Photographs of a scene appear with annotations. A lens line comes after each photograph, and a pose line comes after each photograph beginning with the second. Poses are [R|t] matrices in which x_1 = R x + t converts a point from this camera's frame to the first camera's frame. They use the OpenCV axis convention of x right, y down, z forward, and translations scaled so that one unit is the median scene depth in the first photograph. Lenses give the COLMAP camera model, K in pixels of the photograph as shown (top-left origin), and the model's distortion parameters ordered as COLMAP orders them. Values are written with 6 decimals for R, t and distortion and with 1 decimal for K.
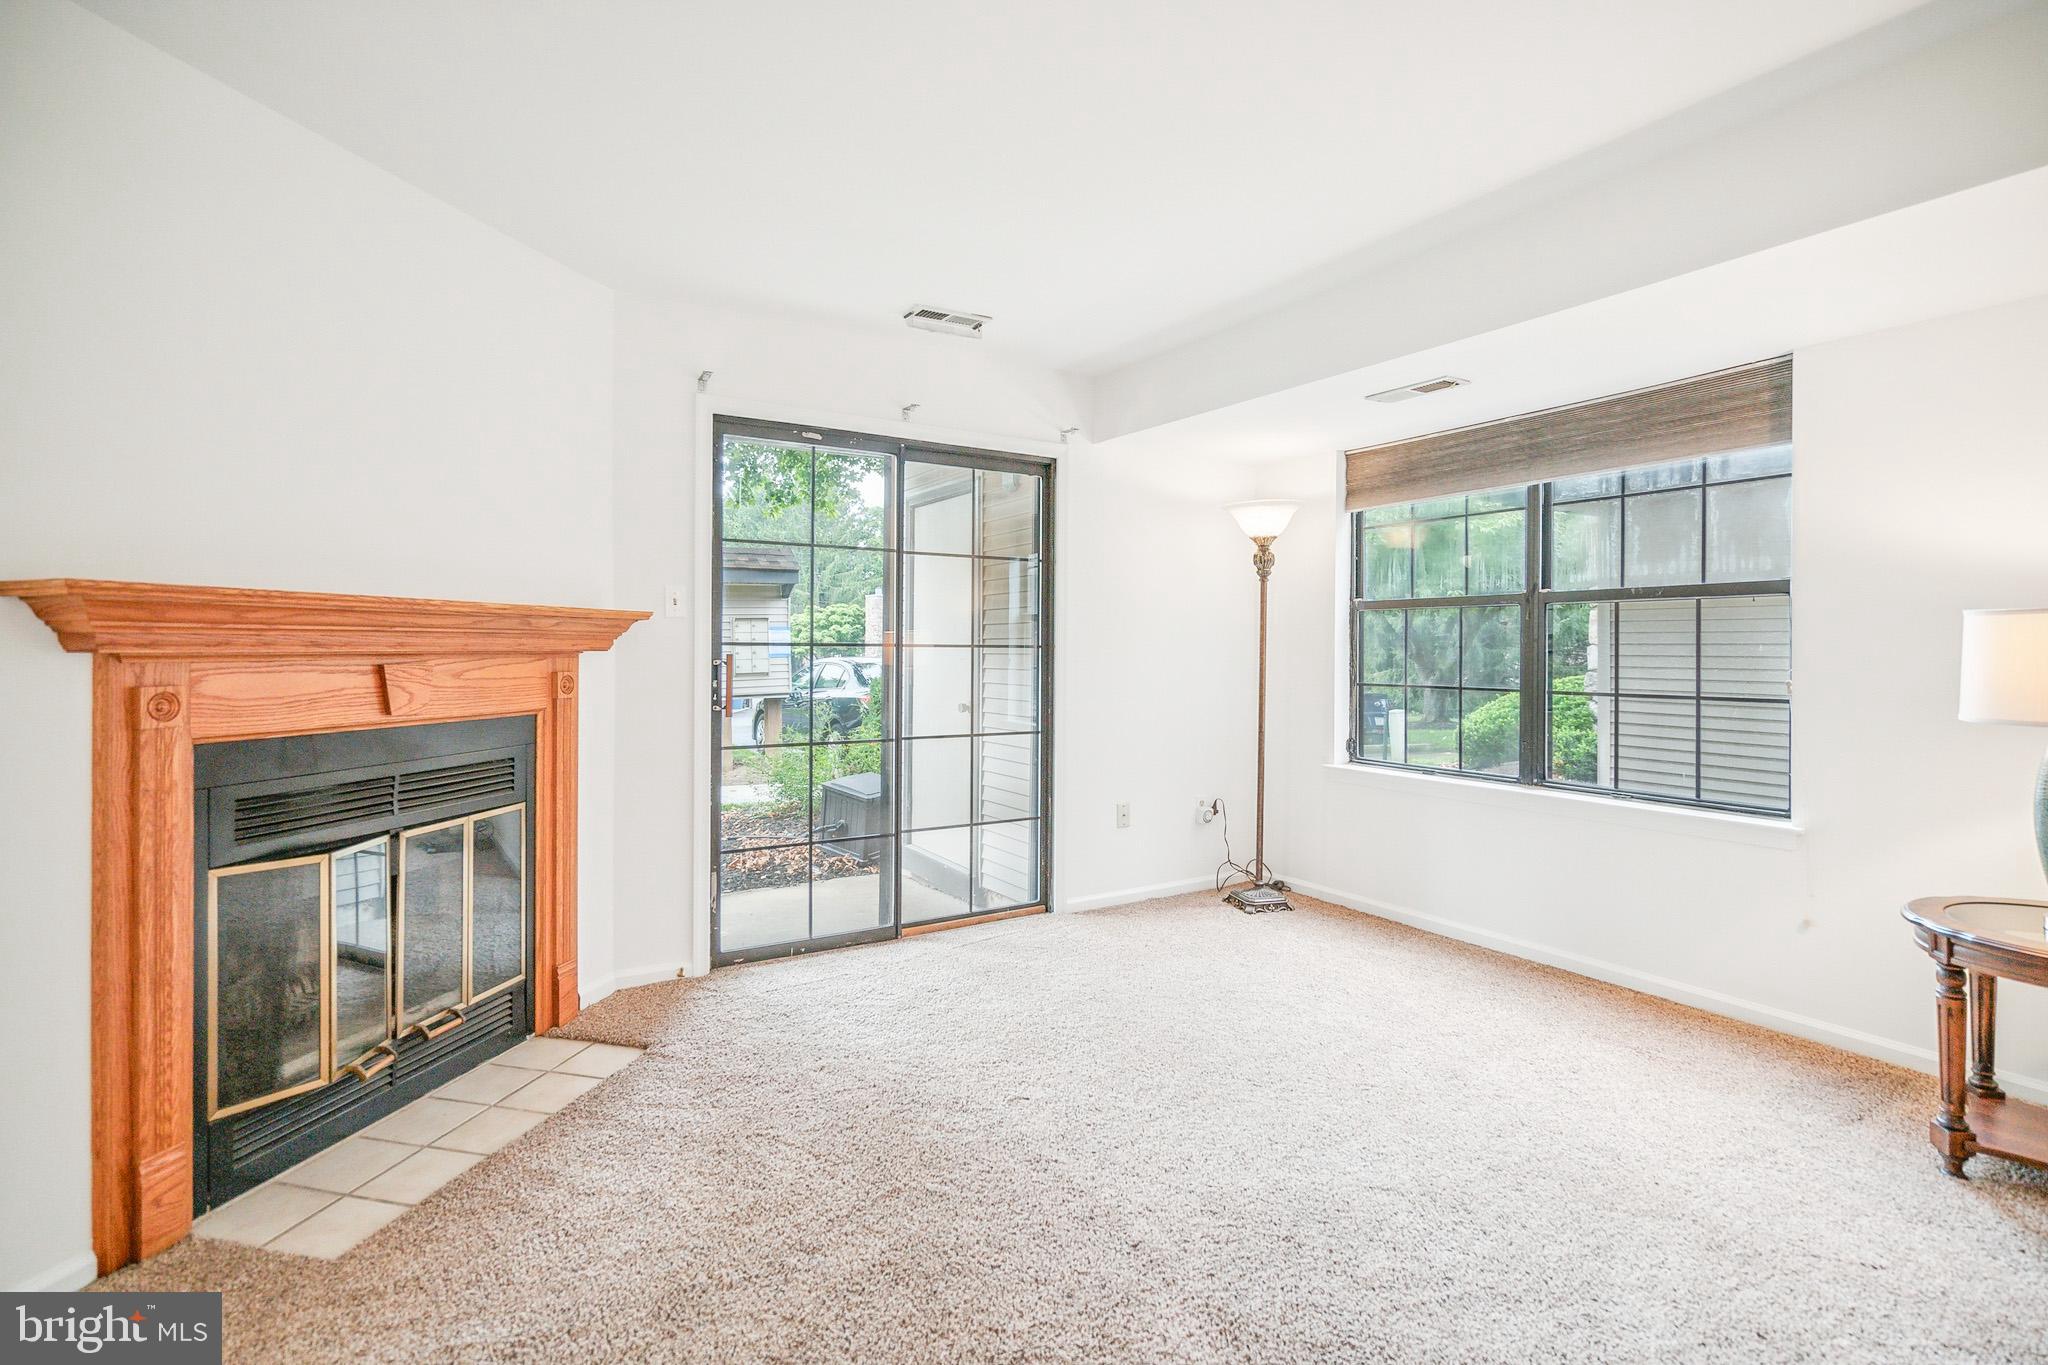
lens RADIAL K [[970.1, 0, 1034.3], [0, 970.1, 649.2], [0, 0, 1]] dist [-0.003263, 0.000480]
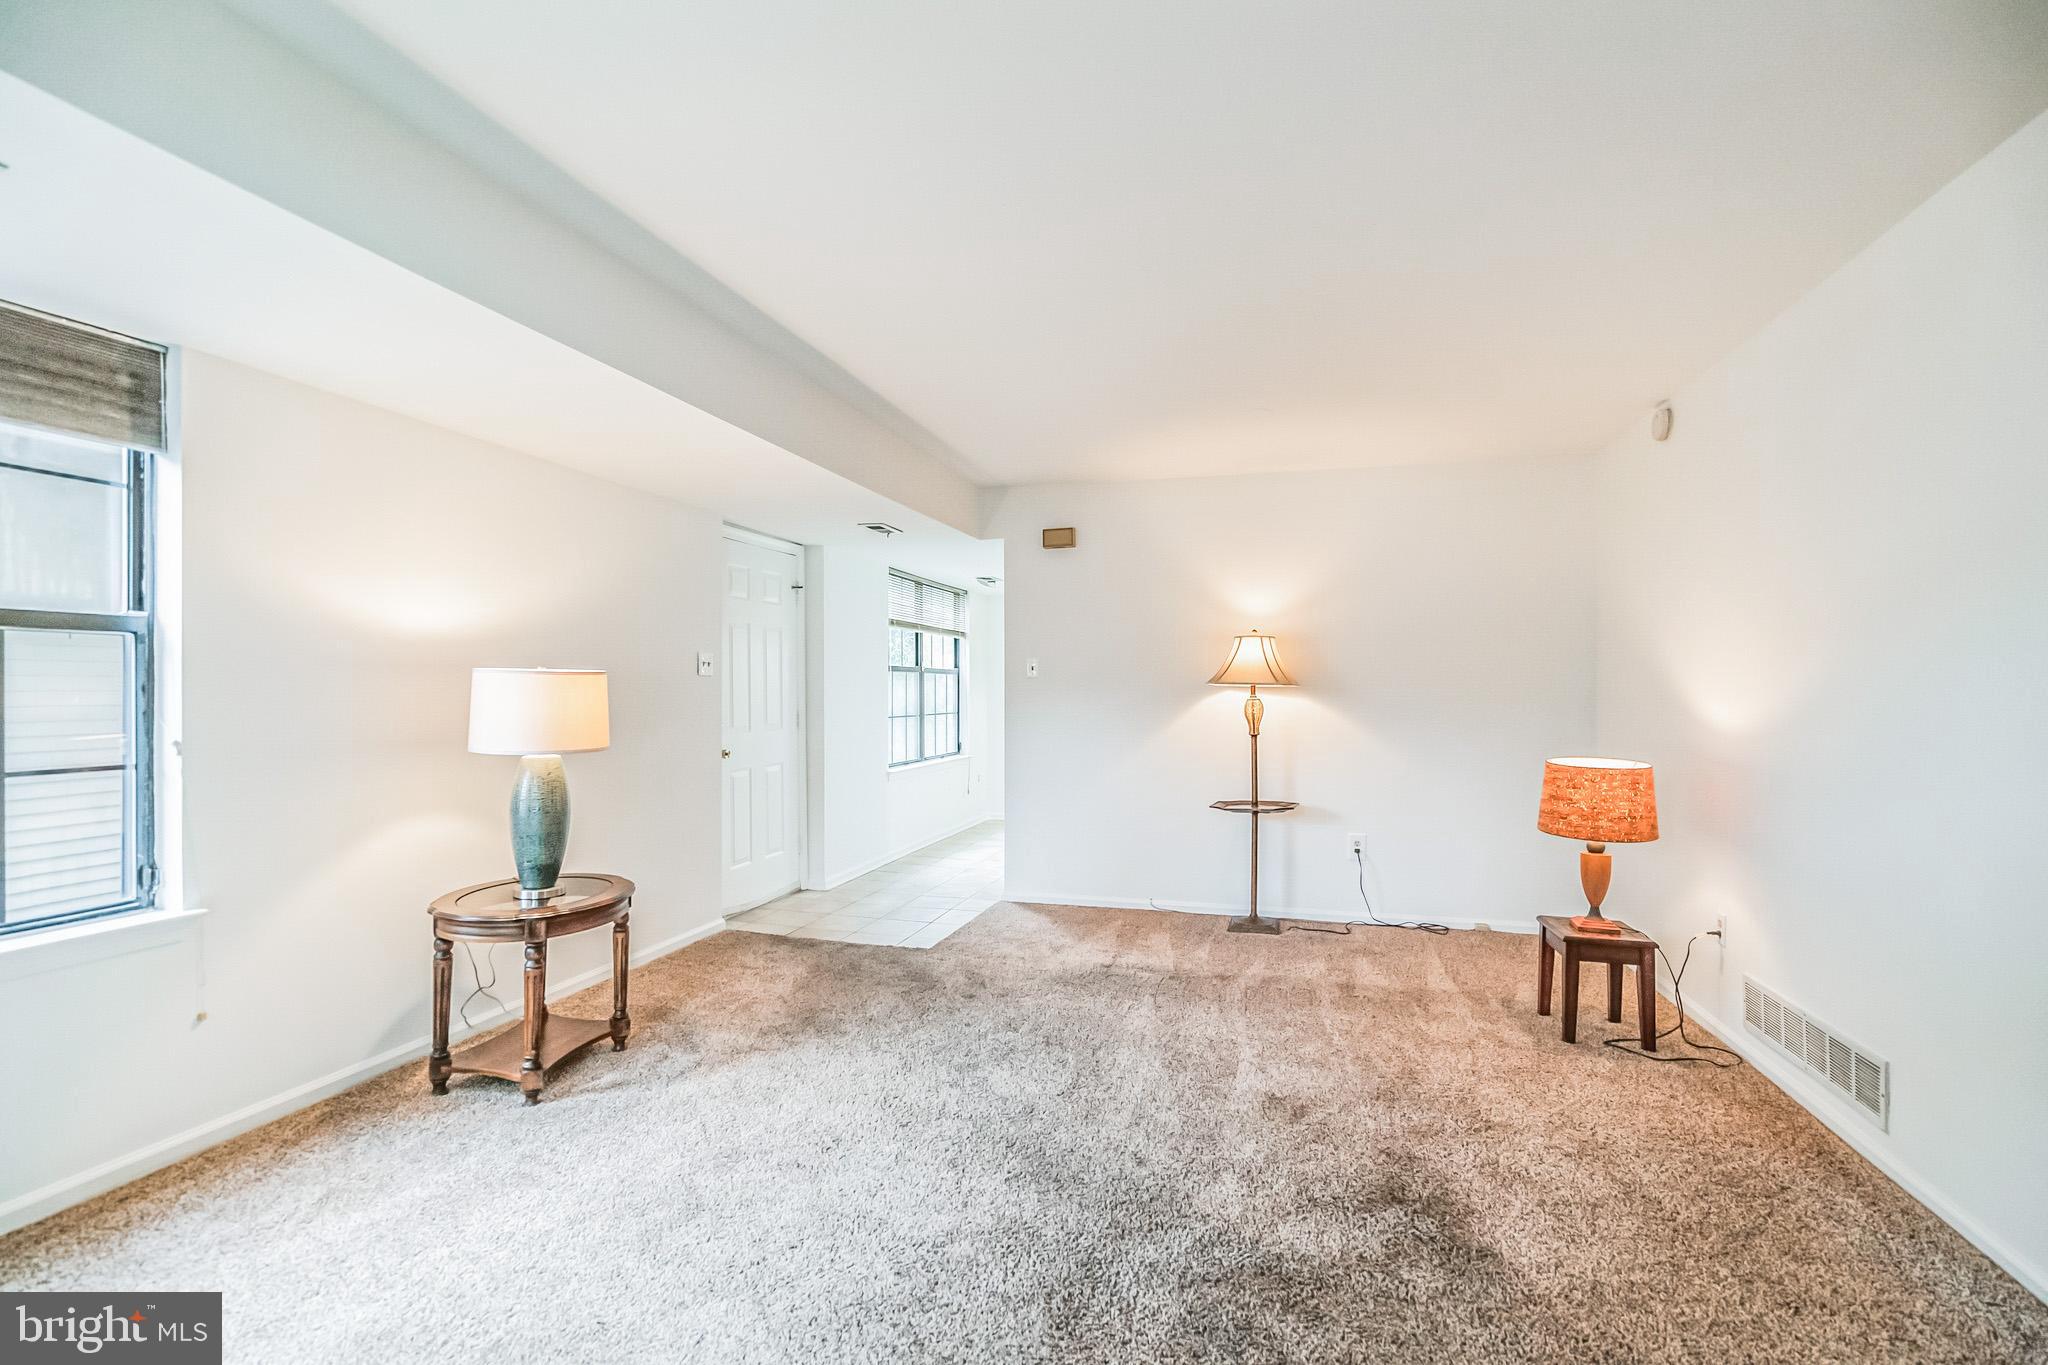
lens RADIAL K [[951.4, 0, 1022.0], [0, 951.4, 689.5], [0, 0, 1]] dist [-0.000894, 0.000095]
pose [[-0.675635, -0.001742, 0.737234, -0.283748], [-0.001319, 0.999998, 0.001154, -0.010673], [-0.737235, -0.000193, -0.675636, 0.898545]]
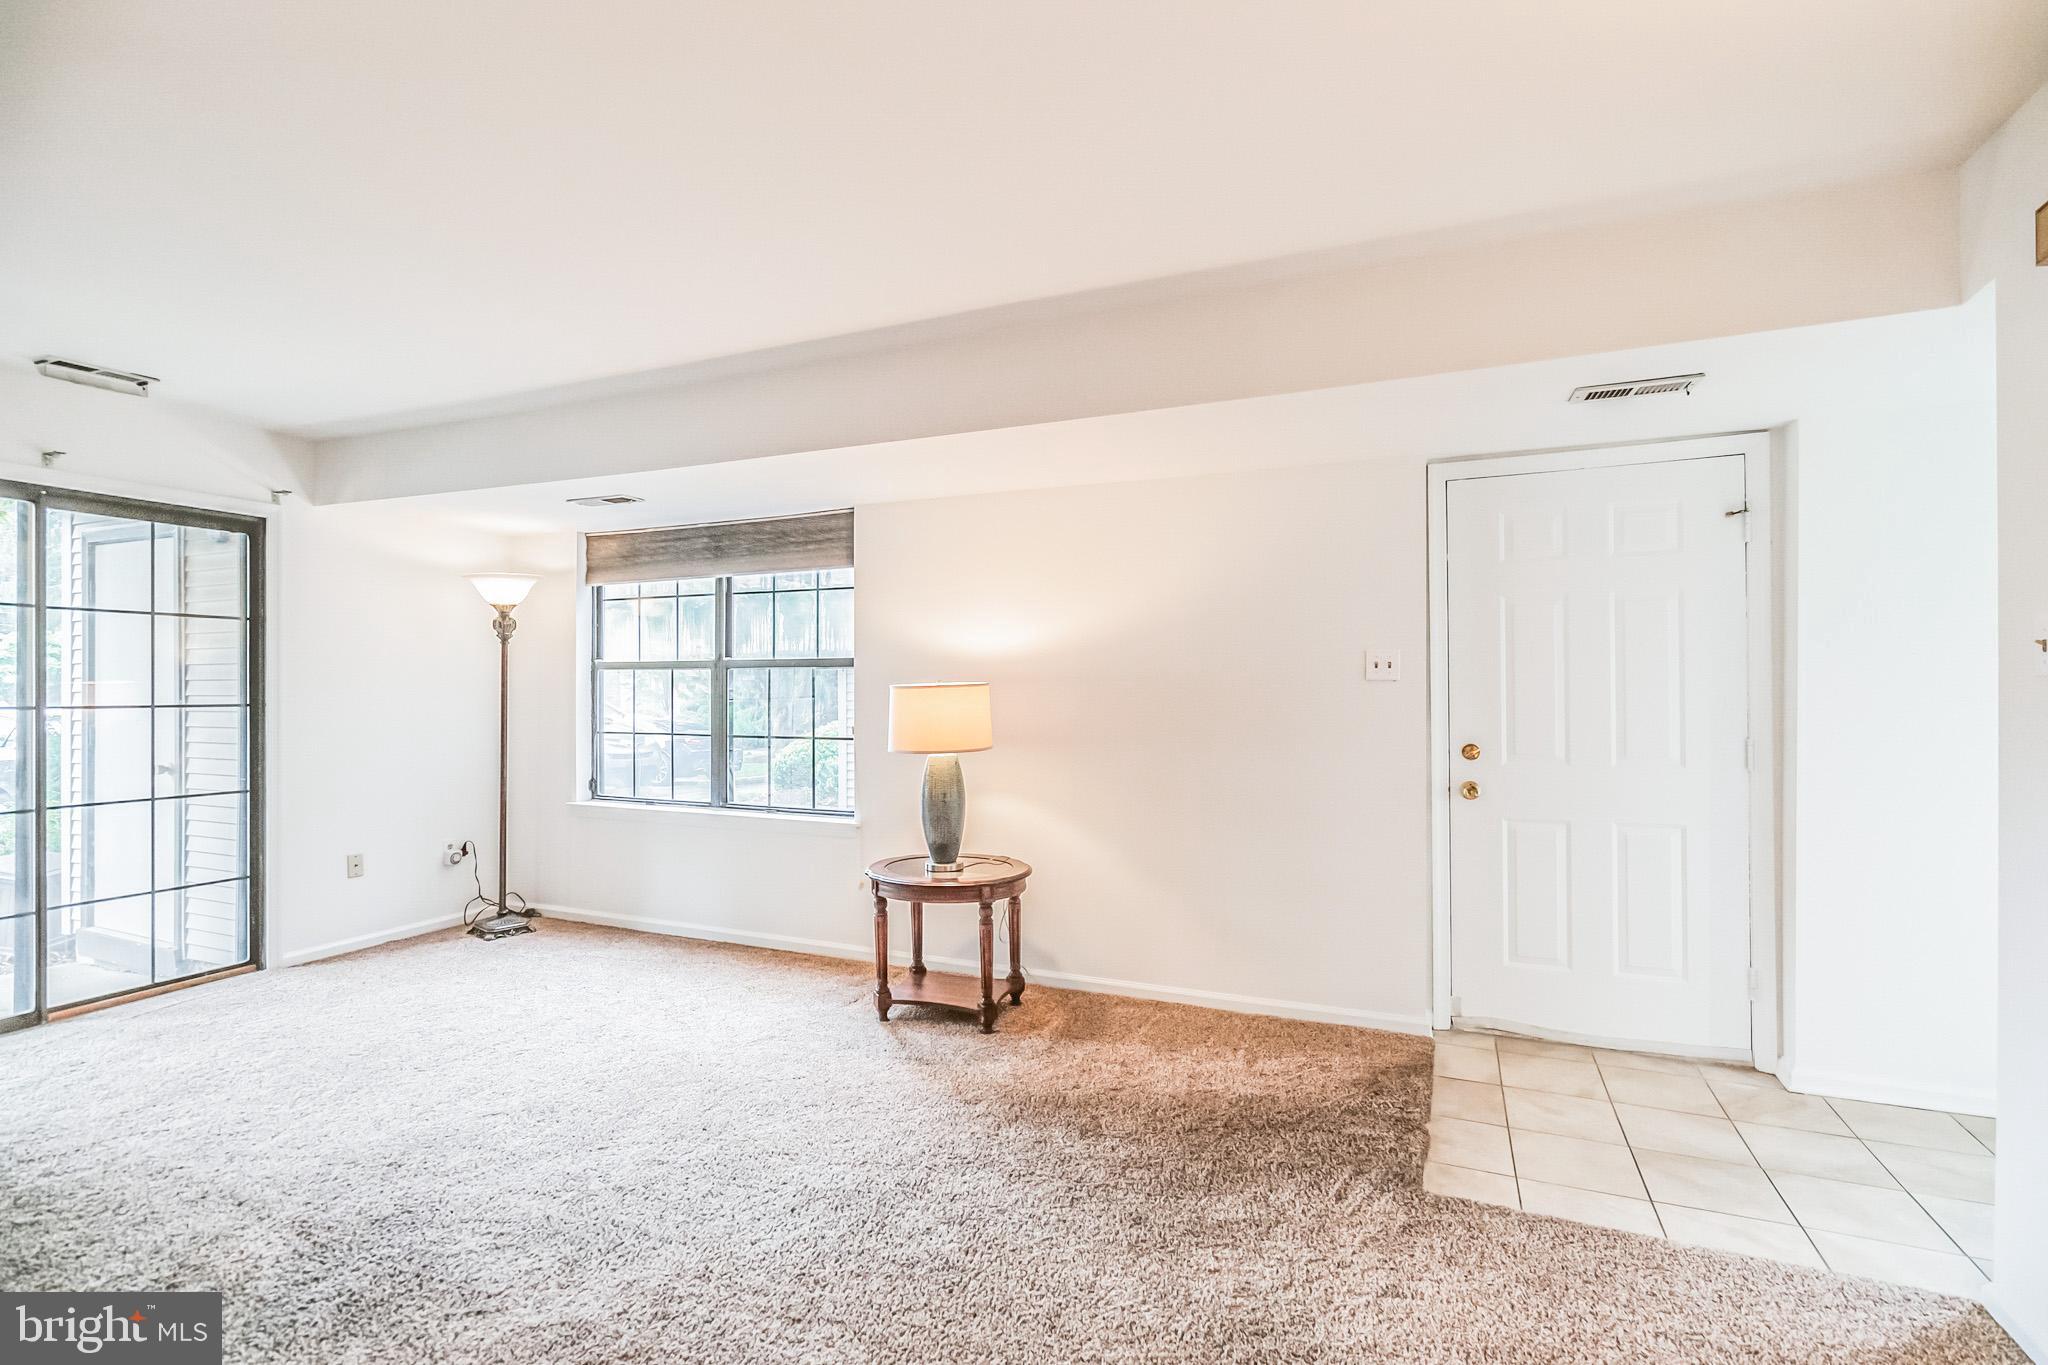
lens RADIAL K [[951.4, 0, 1022.0], [0, 951.4, 689.5], [0, 0, 1]] dist [-0.000894, 0.000095]
pose [[0.825055, -0.006047, 0.565020, 0.141300], [0.004349, 0.999981, 0.004353, -0.024979], [-0.565035, -0.001134, 0.825066, -0.326493]]
